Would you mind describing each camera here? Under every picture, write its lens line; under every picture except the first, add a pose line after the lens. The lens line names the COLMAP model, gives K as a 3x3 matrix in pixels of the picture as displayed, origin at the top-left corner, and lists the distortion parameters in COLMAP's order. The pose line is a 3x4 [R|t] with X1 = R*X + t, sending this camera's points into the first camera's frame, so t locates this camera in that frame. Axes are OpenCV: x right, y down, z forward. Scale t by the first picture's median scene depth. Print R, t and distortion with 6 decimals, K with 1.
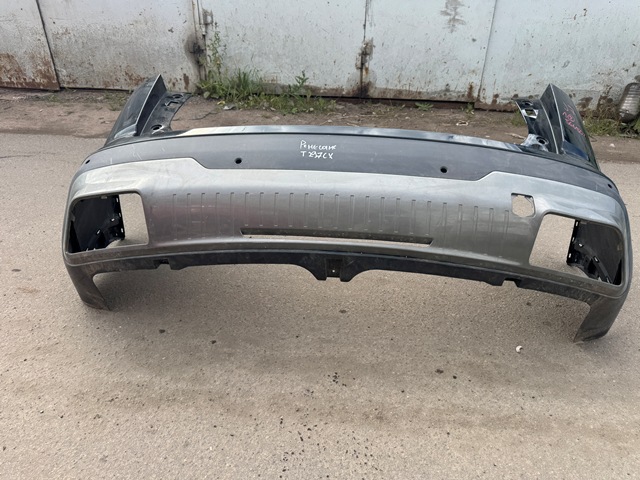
lens RADIAL K [[456.2, 0, 320.4], [0, 456.2, 231.3], [0, 0, 1]] dist [0.015111, -0.023655]
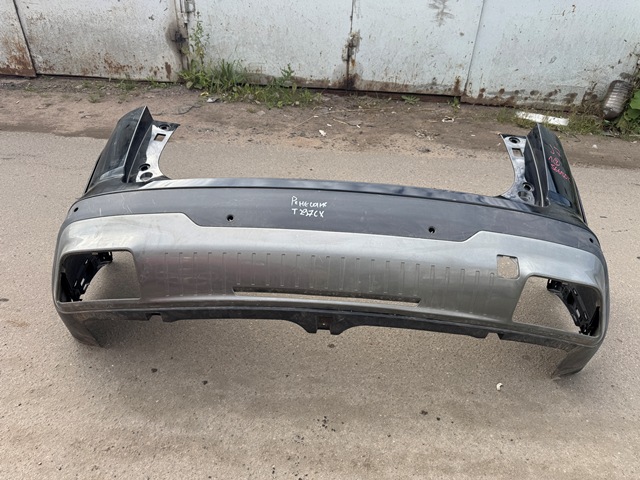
lens RADIAL K [[457.3, 0, 317.3], [0, 457.3, 227.3], [0, 0, 1]] dist [0.011791, -0.019703]
pose [[0.999534, 0.001967, 0.030454, -0.016426], [-0.003904, 0.997964, 0.063658, -0.185932], [-0.030267, -0.063747, 0.997507, -0.011109]]
